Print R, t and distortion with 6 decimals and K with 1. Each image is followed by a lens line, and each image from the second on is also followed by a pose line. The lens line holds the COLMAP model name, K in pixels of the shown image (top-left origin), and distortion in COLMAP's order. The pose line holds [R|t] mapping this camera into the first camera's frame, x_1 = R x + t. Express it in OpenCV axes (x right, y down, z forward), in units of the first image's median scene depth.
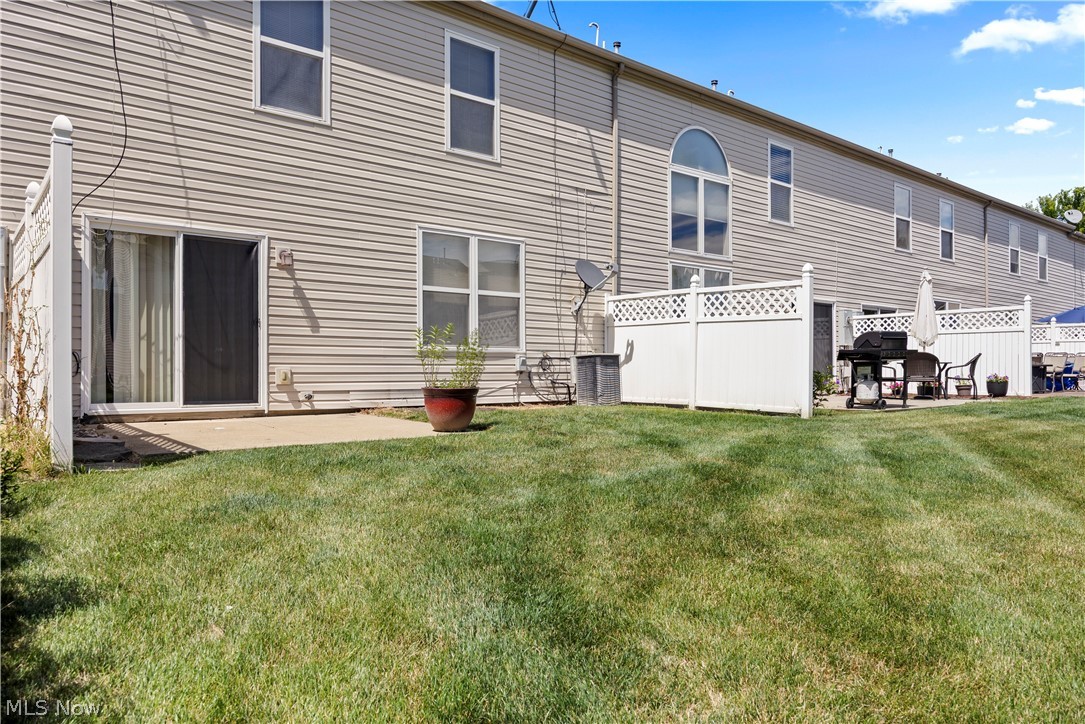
lens RADIAL K [[733.8, 0, 541.6], [0, 733.8, 355.9], [0, 0, 1]] dist [-0.003778, 0.000997]
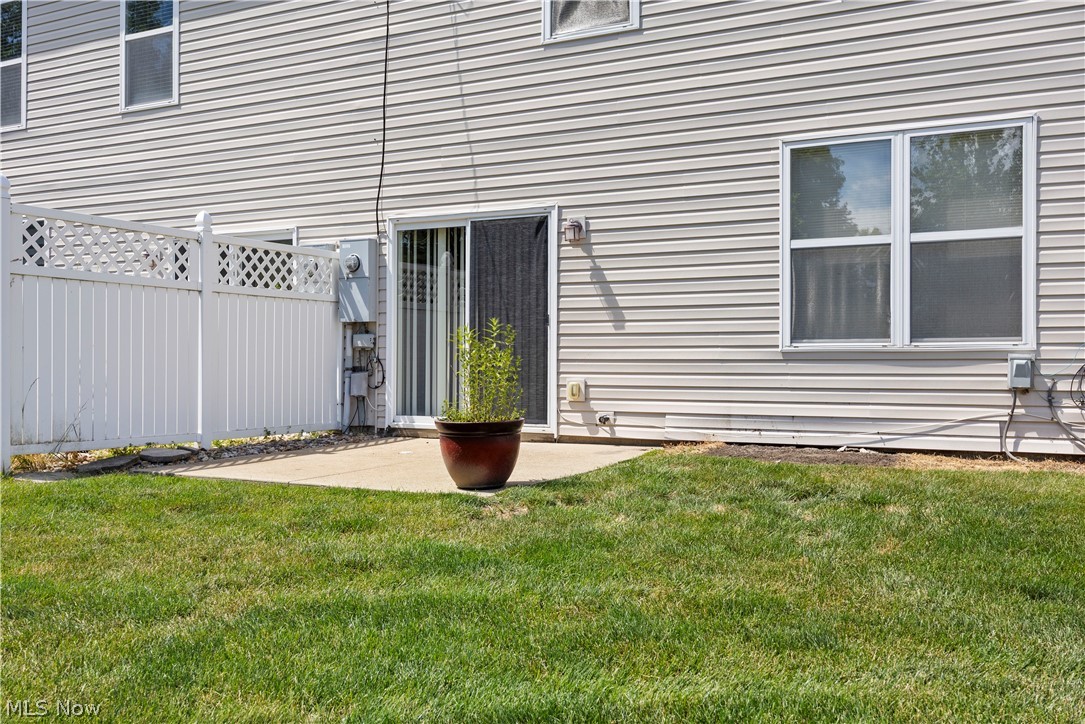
lens RADIAL K [[1122.6, 0, 542.0], [0, 1122.6, 370.7], [0, 0, 1]] dist [-0.004476, 0.000000]
pose [[0.357503, -0.007015, -0.933886, 0.696033], [0.007569, 0.999961, -0.004614, 0.013117], [0.933881, -0.005419, 0.357542, 0.561381]]
